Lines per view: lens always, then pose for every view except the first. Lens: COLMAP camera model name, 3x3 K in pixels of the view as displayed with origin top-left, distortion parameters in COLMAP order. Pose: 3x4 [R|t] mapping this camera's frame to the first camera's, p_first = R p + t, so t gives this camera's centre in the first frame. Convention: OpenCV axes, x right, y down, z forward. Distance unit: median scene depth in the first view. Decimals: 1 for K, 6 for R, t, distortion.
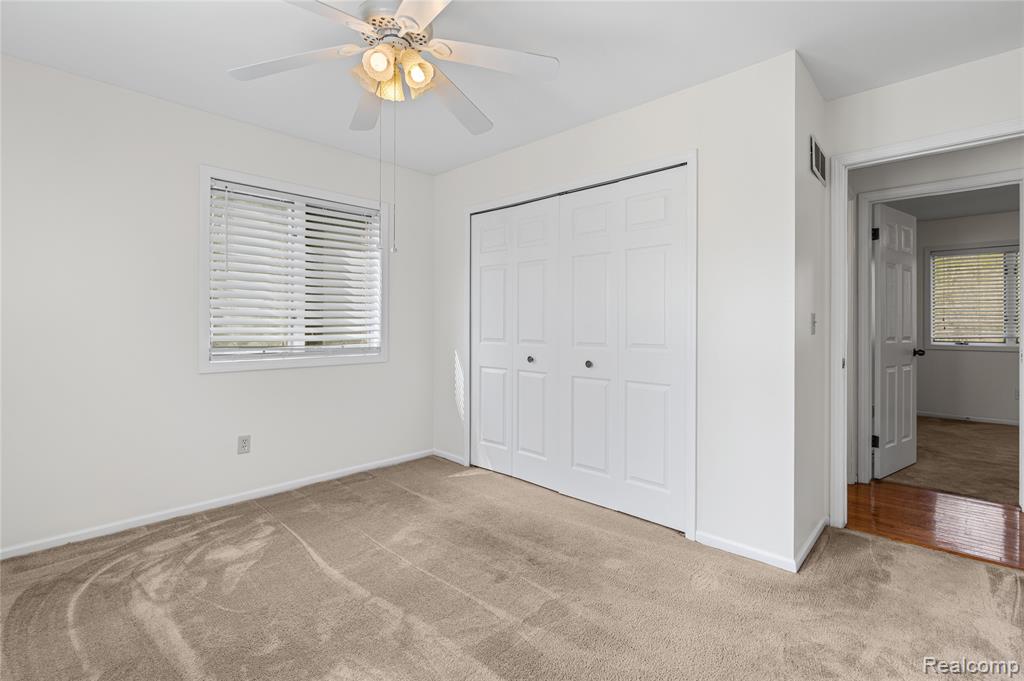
lens RADIAL K [[472.2, 0, 512.4], [0, 472.2, 331.0], [0, 0, 1]] dist [-0.001673, 0.000217]
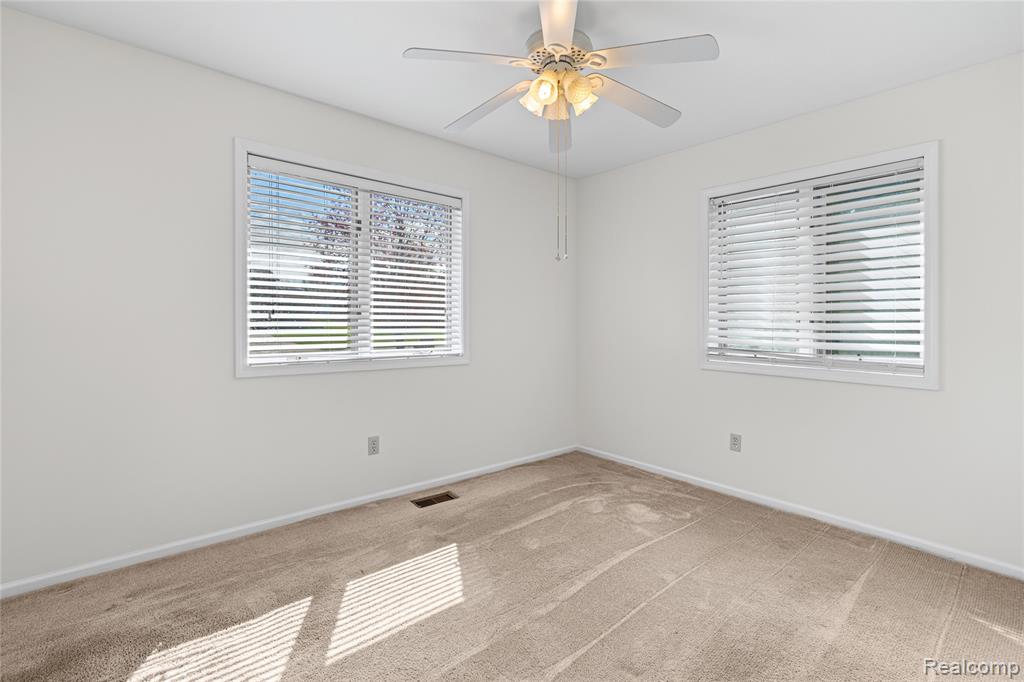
lens RADIAL K [[472.2, 0, 512.4], [0, 472.2, 331.5], [0, 0, 1]] dist [-0.001673, 0.000217]
pose [[-0.097169, 0.022616, -0.995011, 0.512298], [-0.027021, 0.999313, 0.025353, -0.018120], [0.994901, 0.029349, -0.096491, 0.602847]]
